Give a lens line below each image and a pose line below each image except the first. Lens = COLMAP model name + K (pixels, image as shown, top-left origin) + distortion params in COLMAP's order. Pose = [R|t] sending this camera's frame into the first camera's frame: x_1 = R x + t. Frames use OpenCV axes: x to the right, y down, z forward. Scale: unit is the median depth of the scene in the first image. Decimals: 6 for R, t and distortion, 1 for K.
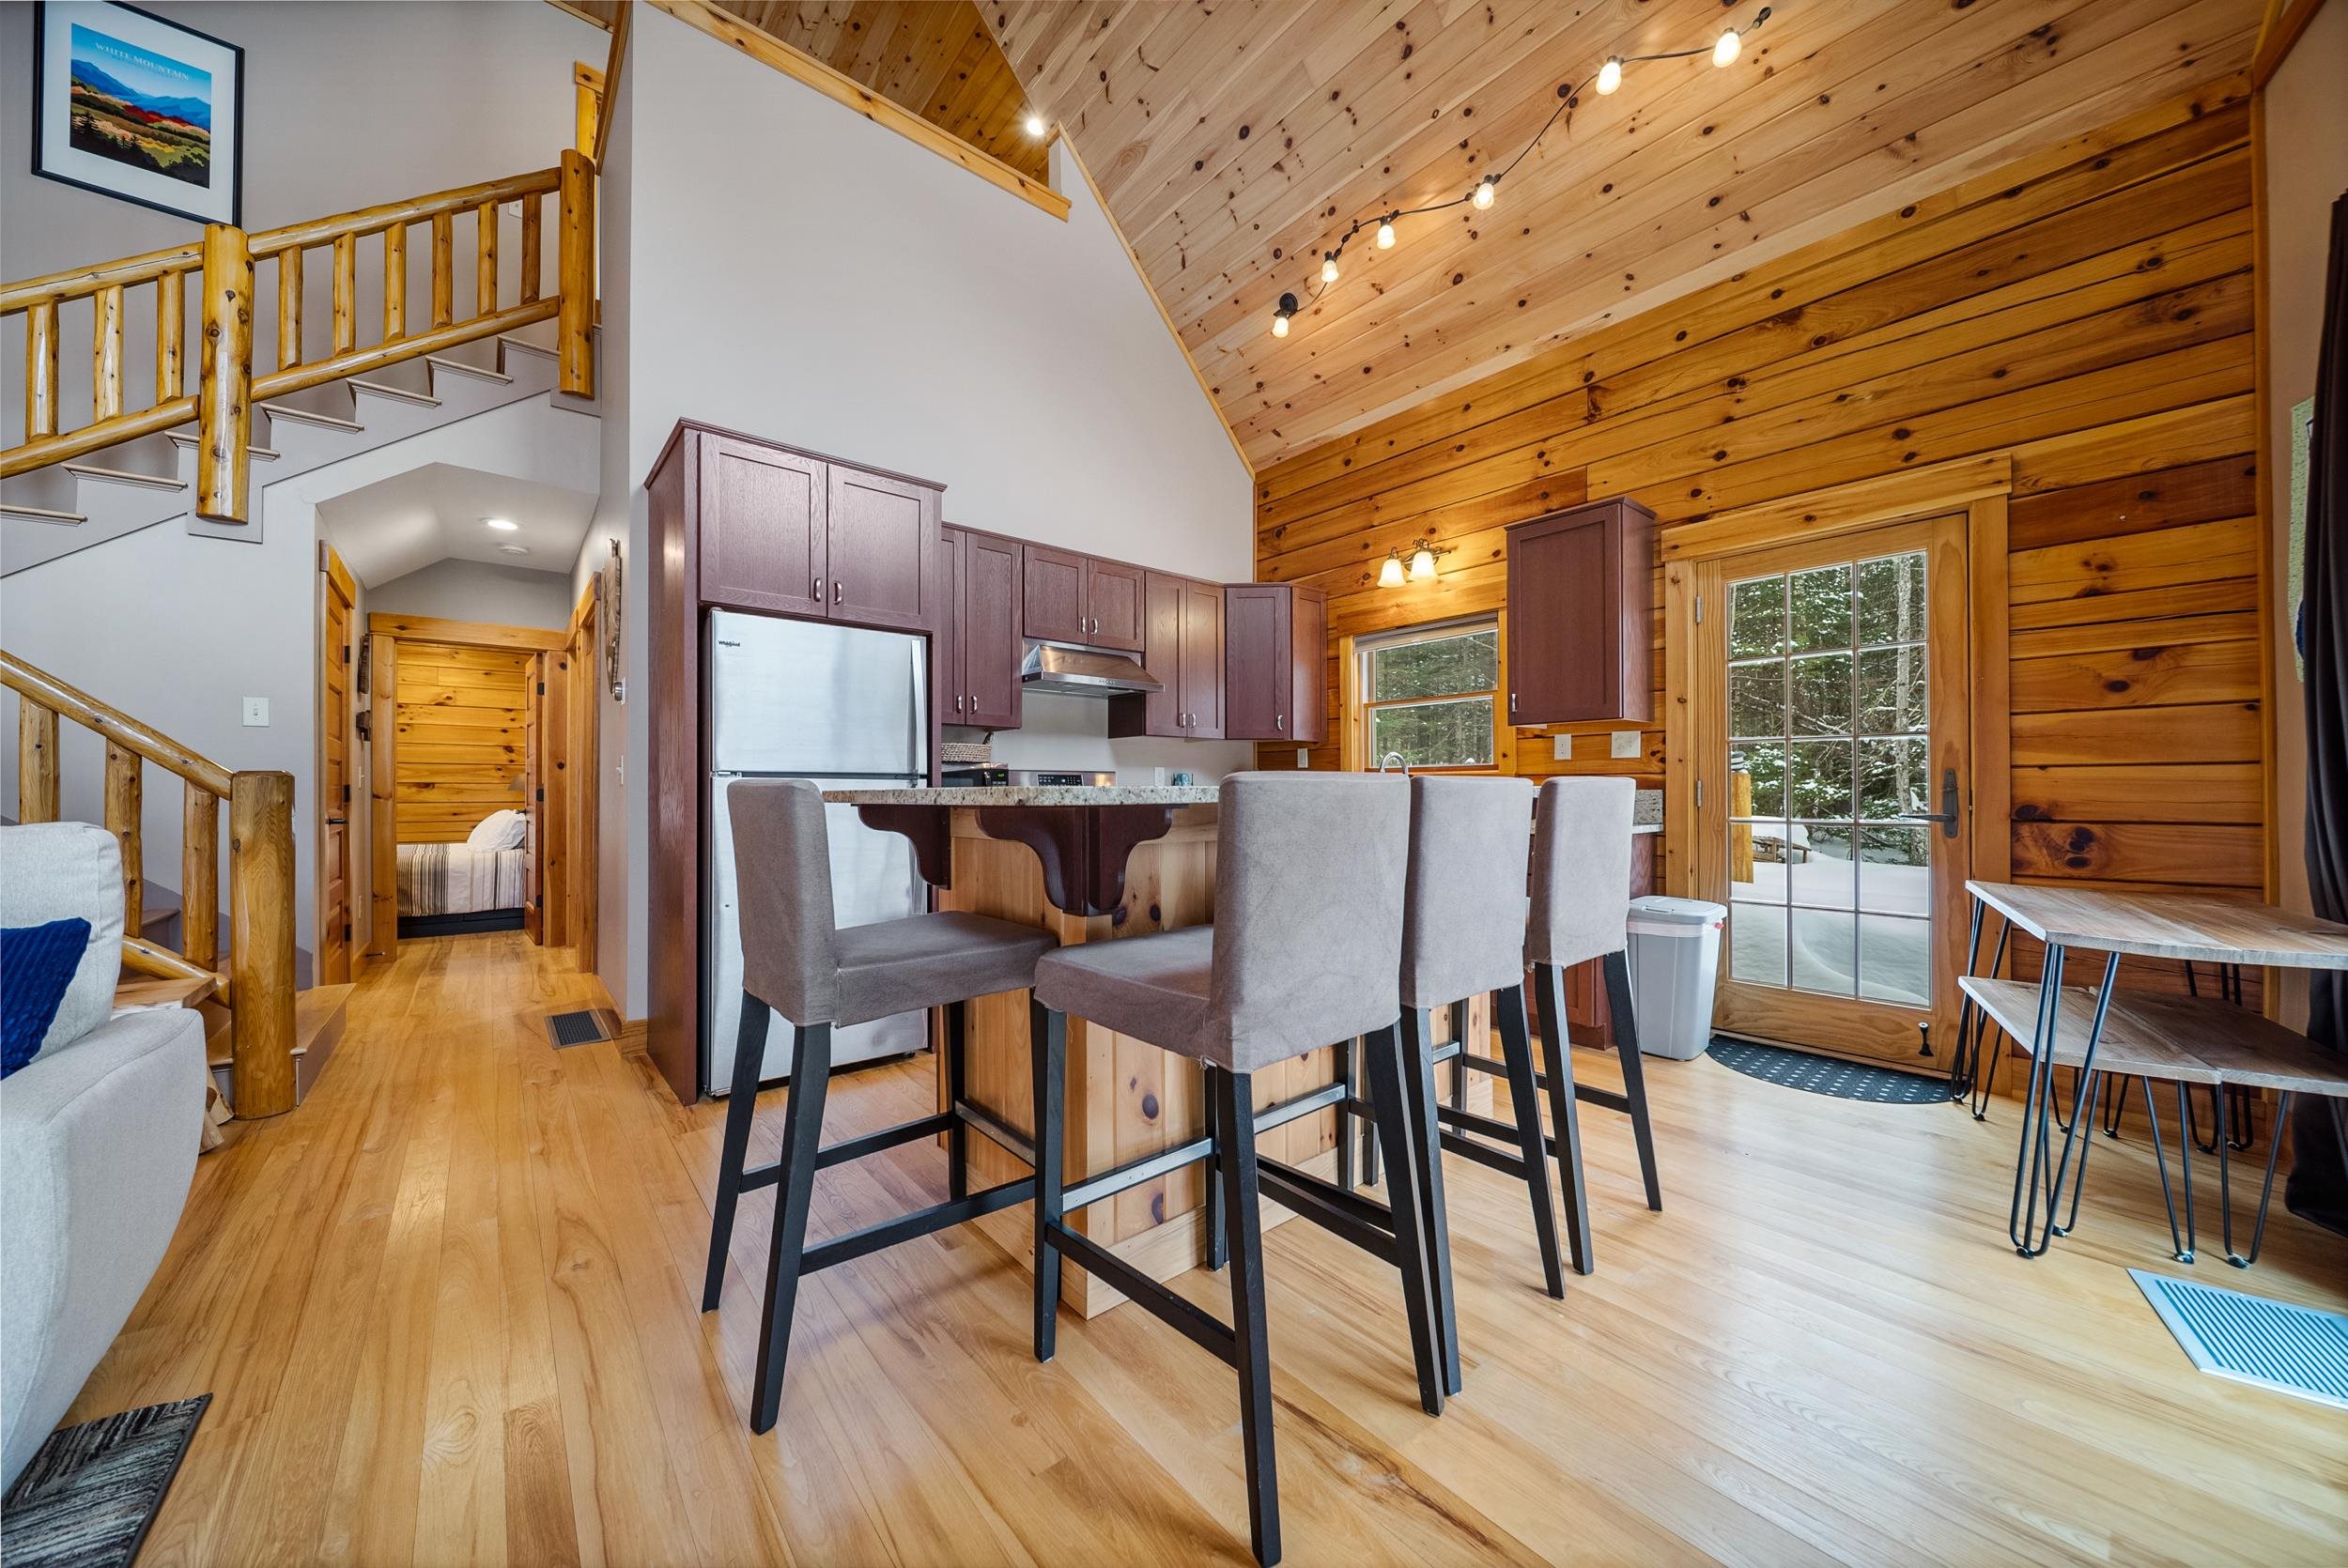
lens RADIAL K [[822.7, 0, 1176.5], [0, 822.7, 787.7], [0, 0, 1]] dist [0.000109, -0.001710]
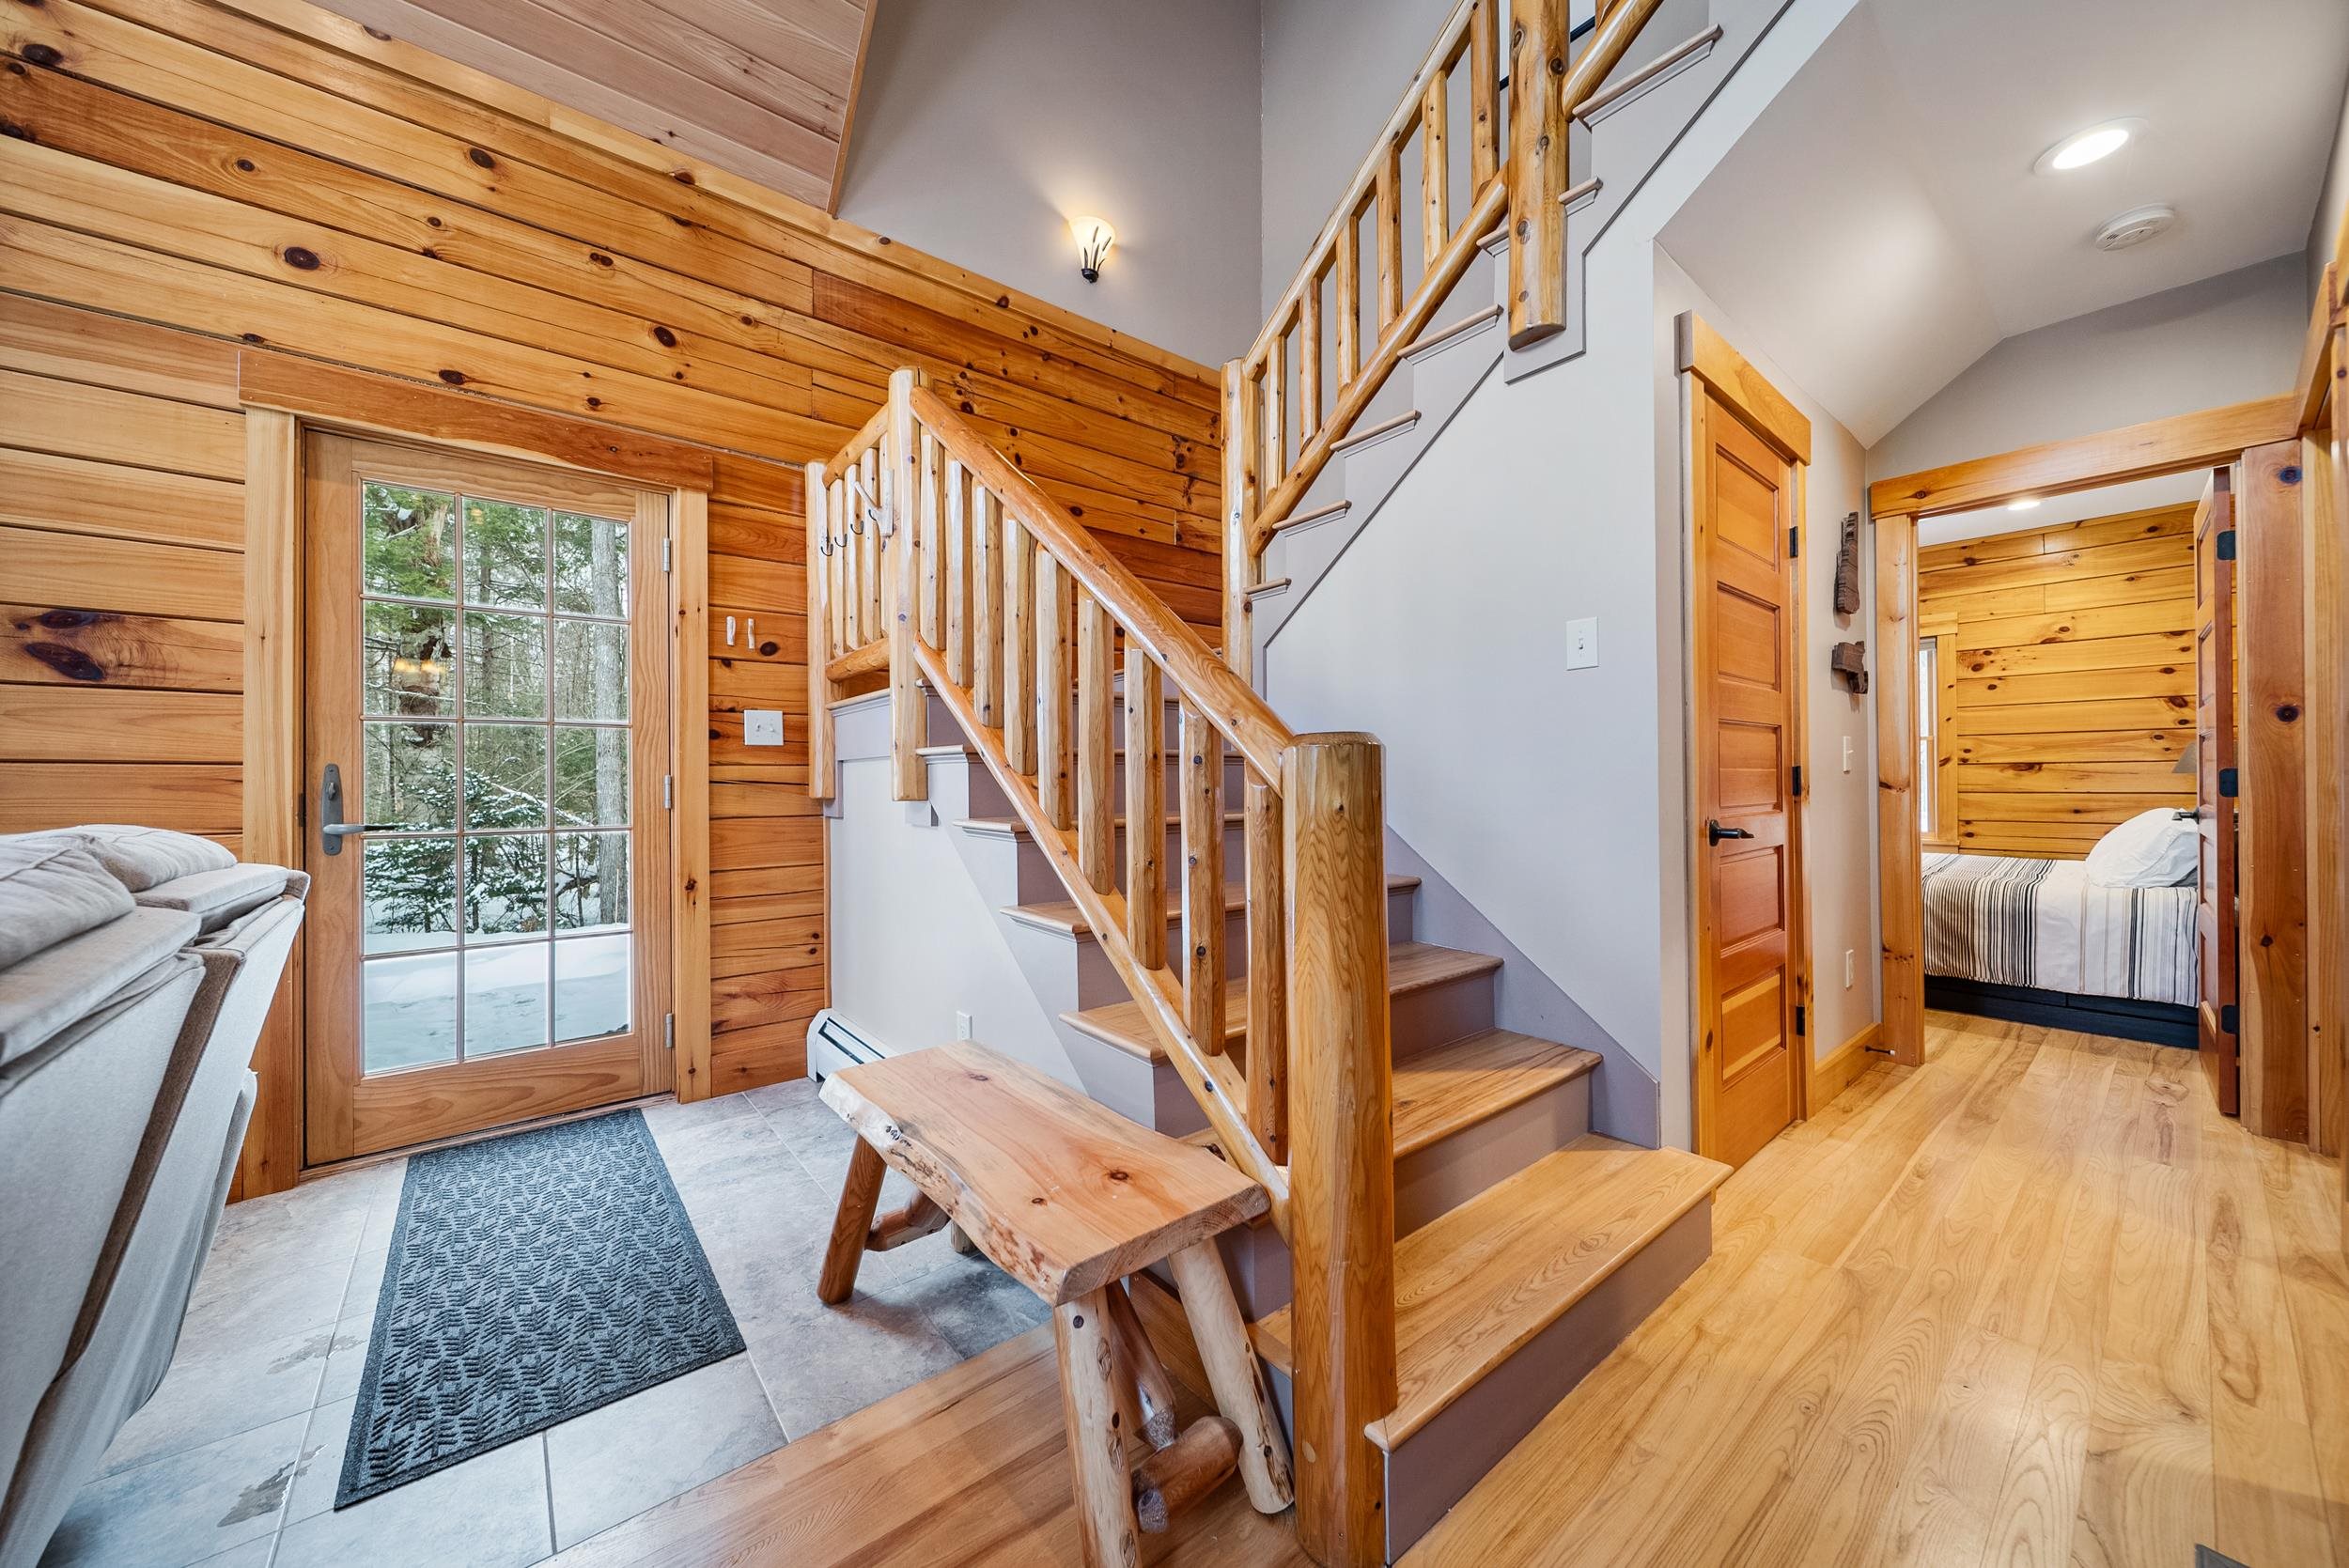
lens RADIAL K [[839.2, 0, 1186.3], [0, 839.2, 777.5], [0, 0, 1]] dist [0.000731, -0.000106]
pose [[-0.001126, -0.003992, -0.999991, -0.512141], [0.011556, 0.999925, -0.004004, 0.001941], [0.999933, -0.011560, -0.001079, 0.702171]]
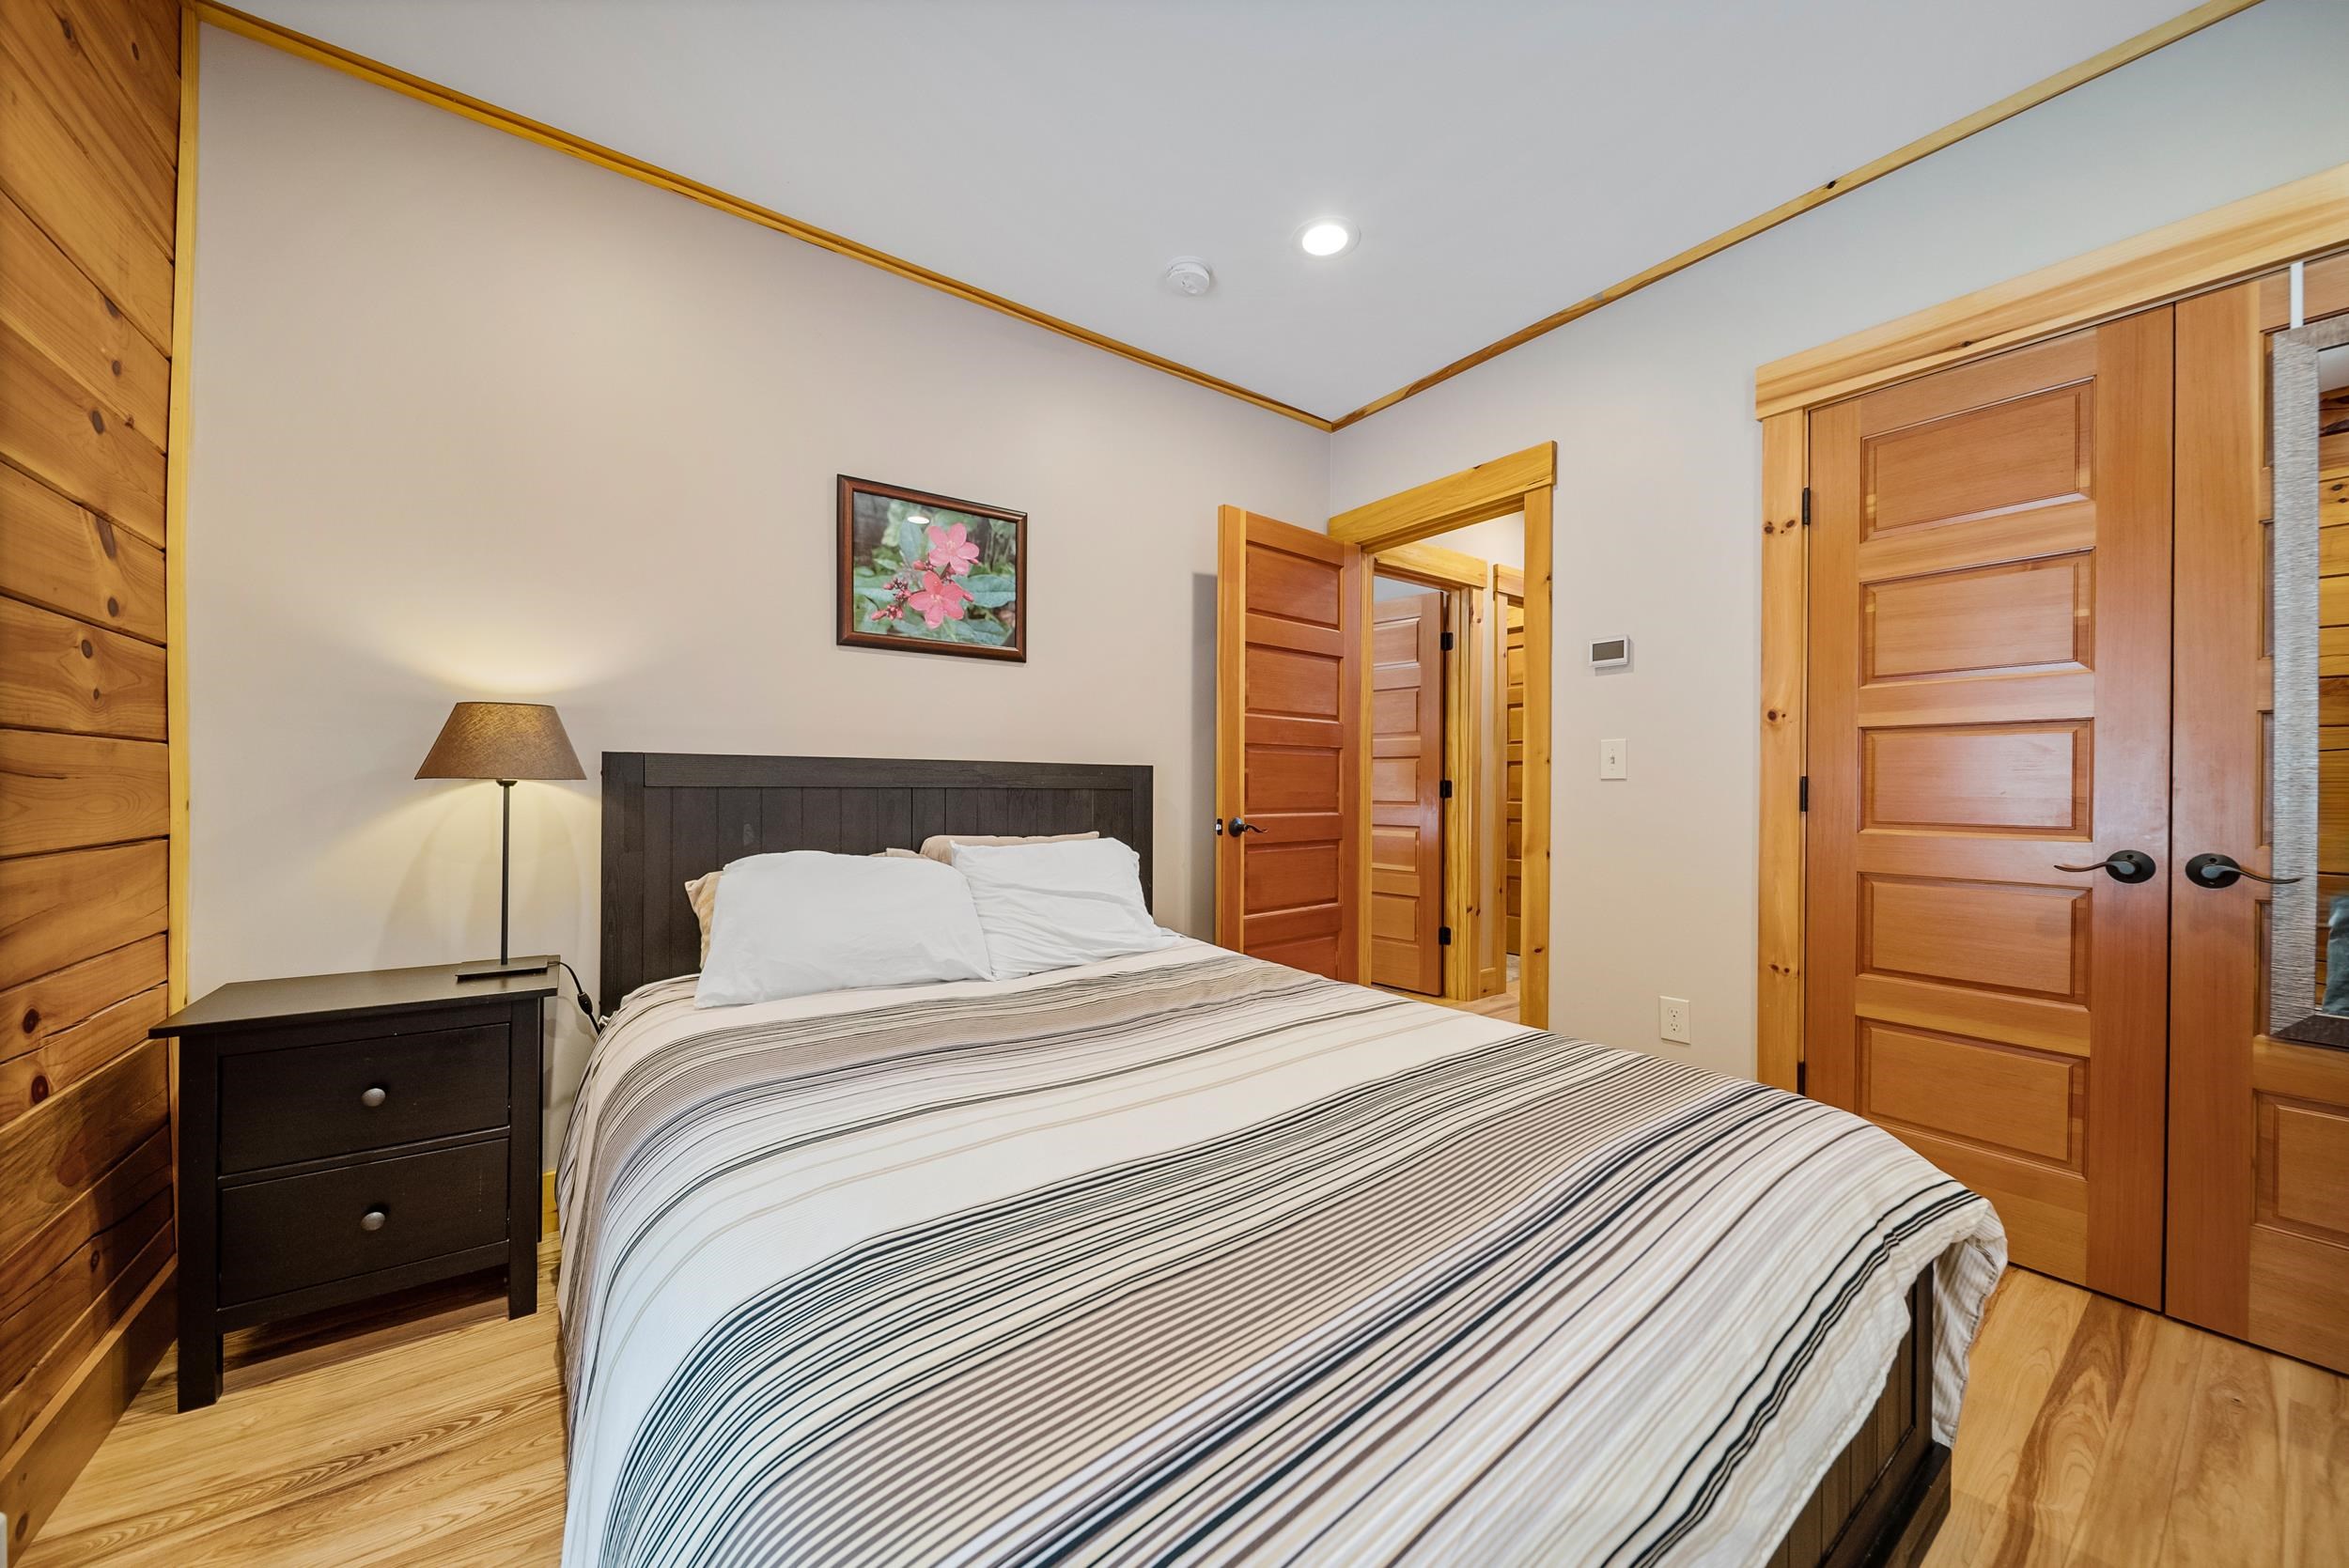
lens RADIAL K [[829.1, 0, 1177.0], [0, 829.1, 790.4], [0, 0, 1]] dist [-0.000177, -0.001470]
pose [[0.070183, -0.007317, 0.997507, -2.228995], [-0.011220, 0.999904, 0.008124, 0.005346], [-0.997471, -0.011762, 0.070094, 1.764674]]
